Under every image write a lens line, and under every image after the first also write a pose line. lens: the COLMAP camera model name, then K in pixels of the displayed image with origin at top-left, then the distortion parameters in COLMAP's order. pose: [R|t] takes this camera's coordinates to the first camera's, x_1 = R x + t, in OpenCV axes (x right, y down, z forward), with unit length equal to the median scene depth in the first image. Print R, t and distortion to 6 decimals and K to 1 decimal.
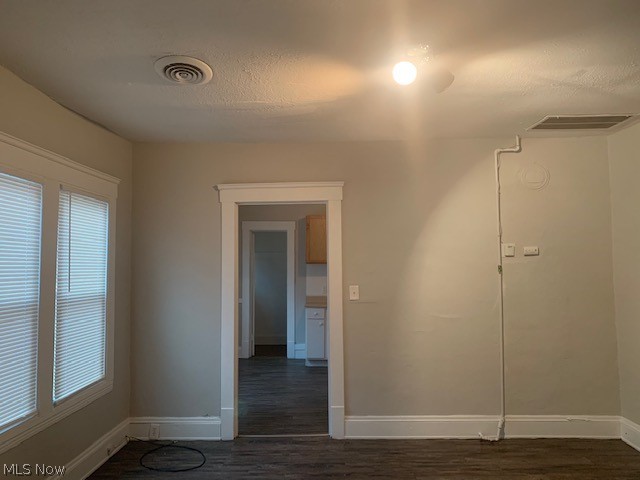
lens RADIAL K [[491.0, 0, 315.0], [0, 491.0, 241.1], [0, 0, 1]] dist [0.034439, -0.013636]
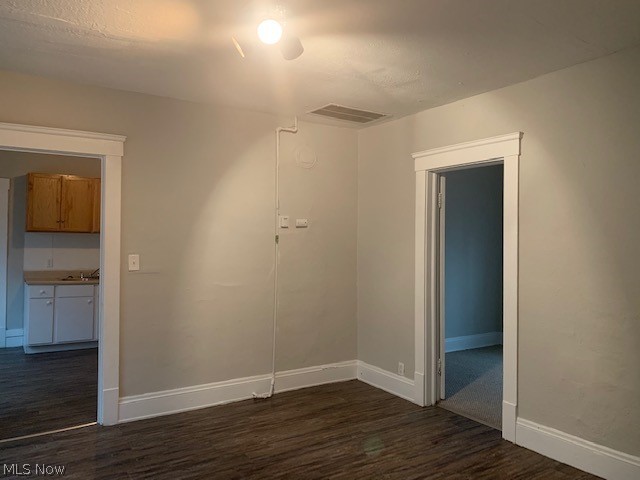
lens RADIAL K [[491.0, 0, 316.4], [0, 491.0, 238.0], [0, 0, 1]] dist [0.034439, -0.013636]
pose [[0.831778, 0.020550, 0.554728, -0.149523], [-0.044366, 0.998579, 0.029531, 0.018986], [-0.553333, -0.049175, 0.831507, 0.062370]]
